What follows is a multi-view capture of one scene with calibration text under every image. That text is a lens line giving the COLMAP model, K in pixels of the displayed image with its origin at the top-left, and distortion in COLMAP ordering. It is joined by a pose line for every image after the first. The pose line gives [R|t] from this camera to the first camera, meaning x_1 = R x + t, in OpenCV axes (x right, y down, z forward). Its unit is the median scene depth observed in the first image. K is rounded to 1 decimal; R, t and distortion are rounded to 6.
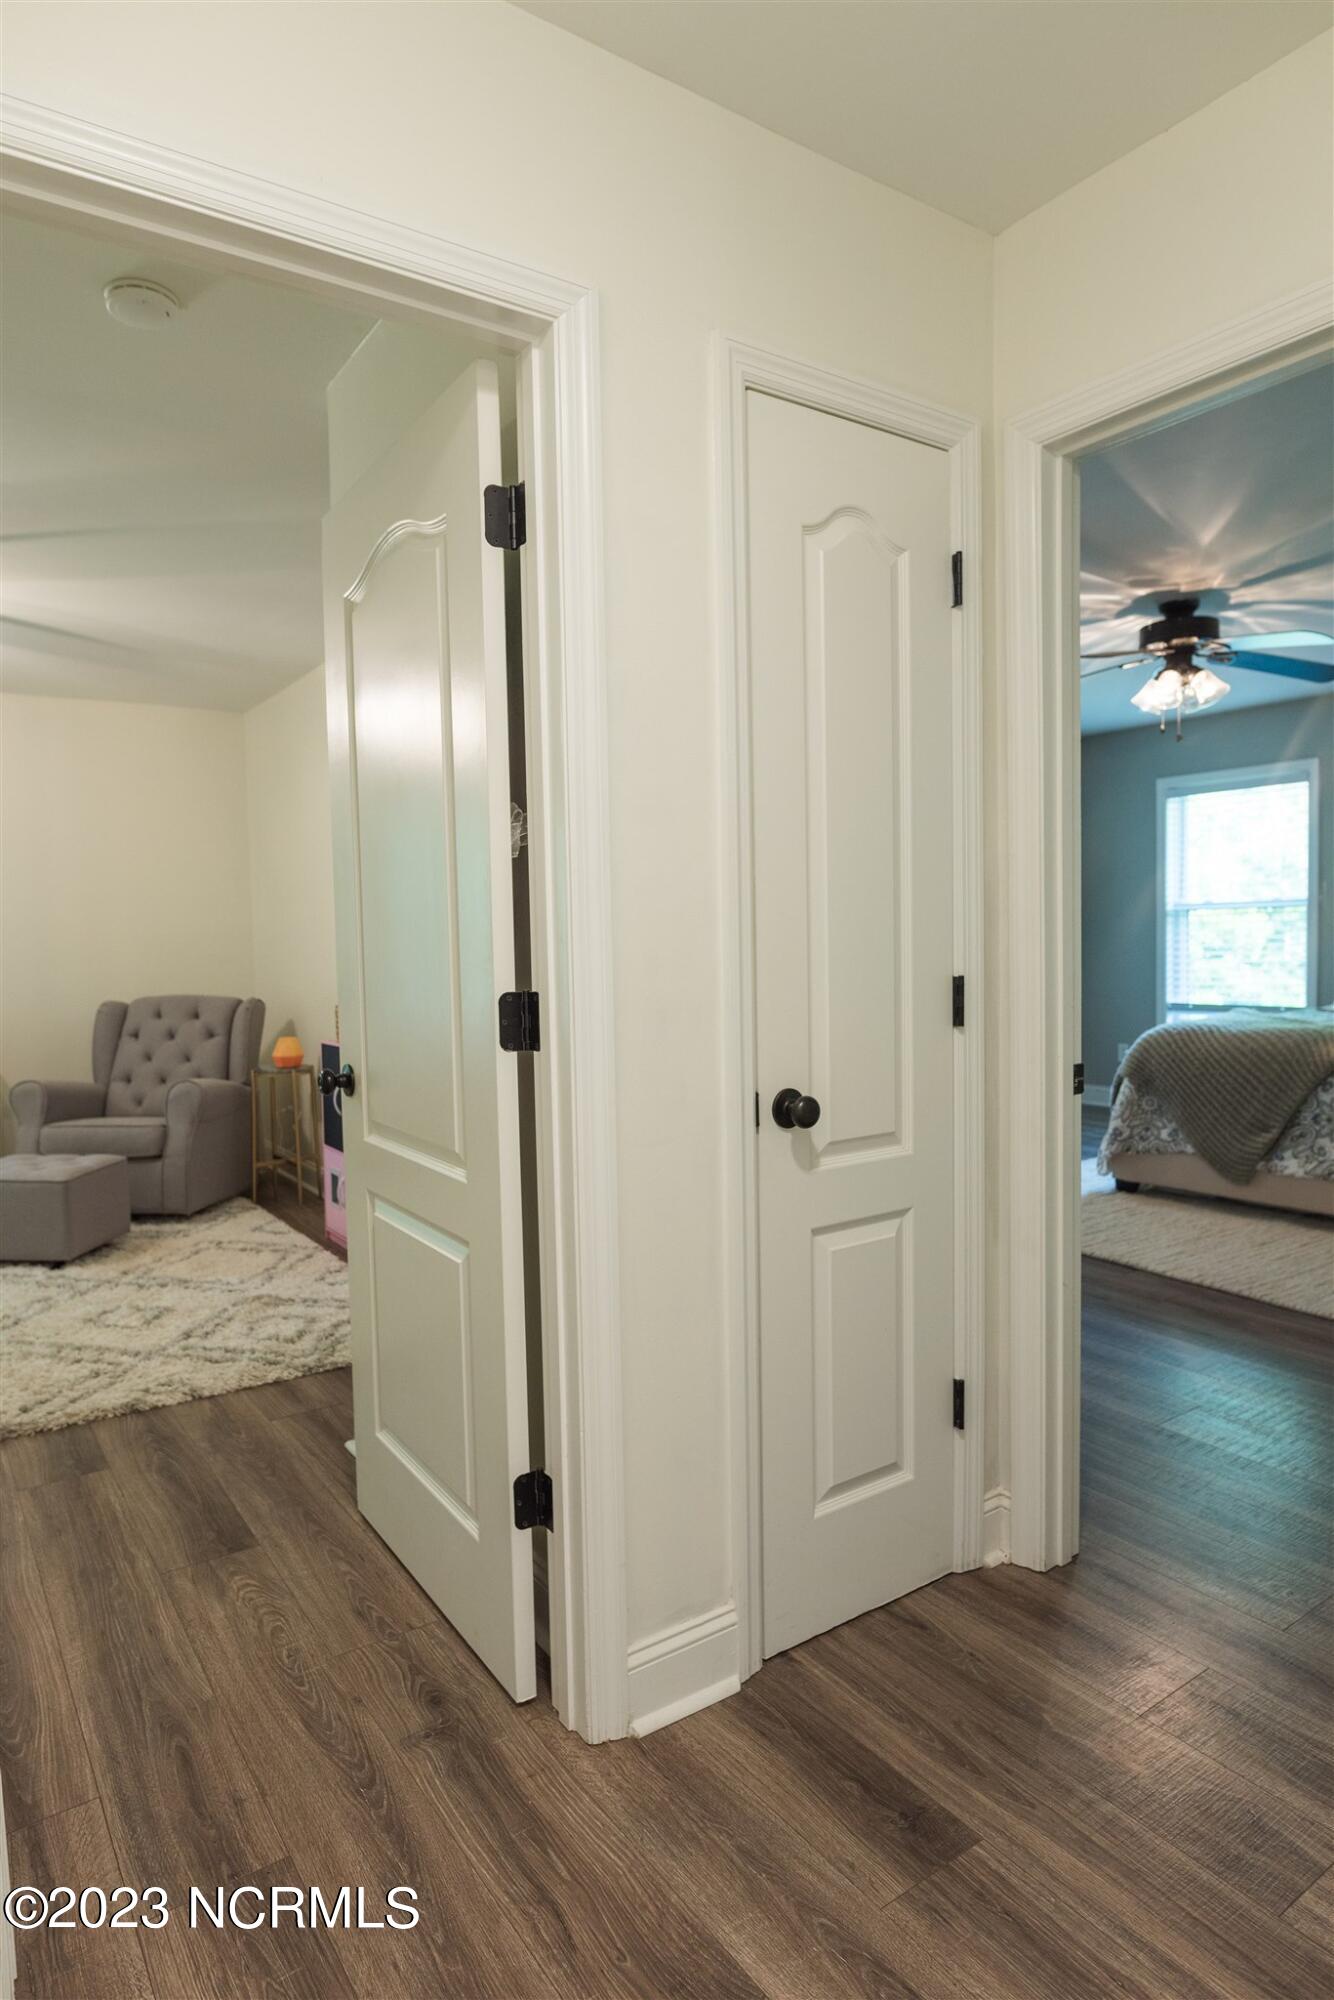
lens RADIAL K [[1188.1, 0, 675.5], [0, 1188.1, 991.3], [0, 0, 1]] dist [-0.022821, 0.004296]
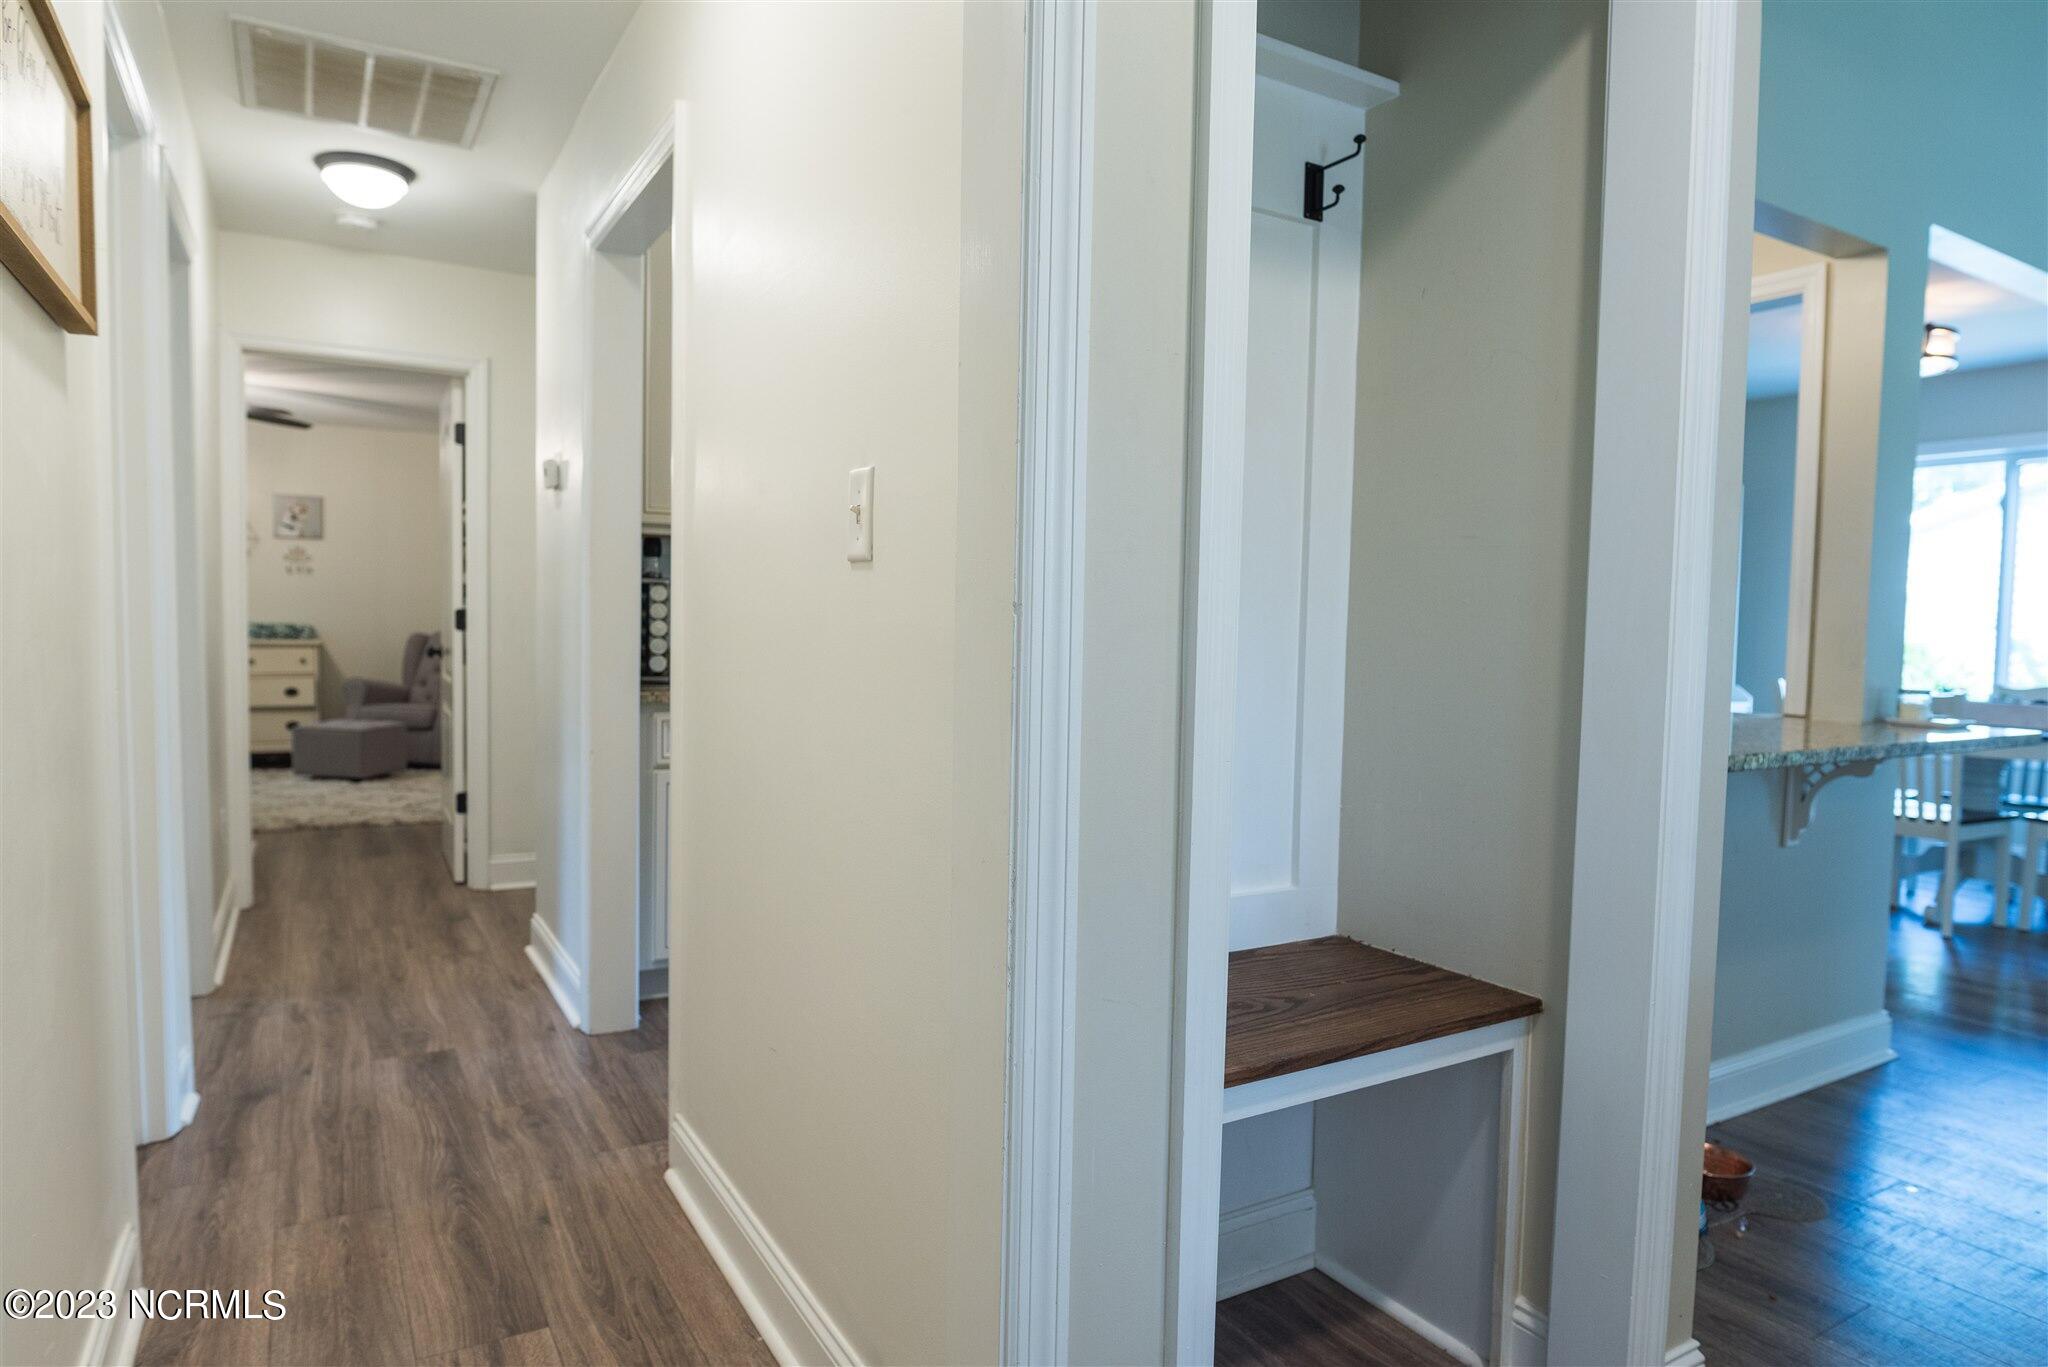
lens RADIAL K [[1216.7, 0, 1022.7], [0, 1216.7, 685.8], [0, 0, 1]] dist [-0.022821, 0.004296]
pose [[0.996993, 0.048235, -0.060646, 0.525648], [-0.047717, 0.998811, 0.009965, 0.034697], [0.061055, -0.007041, 0.998110, -0.667067]]
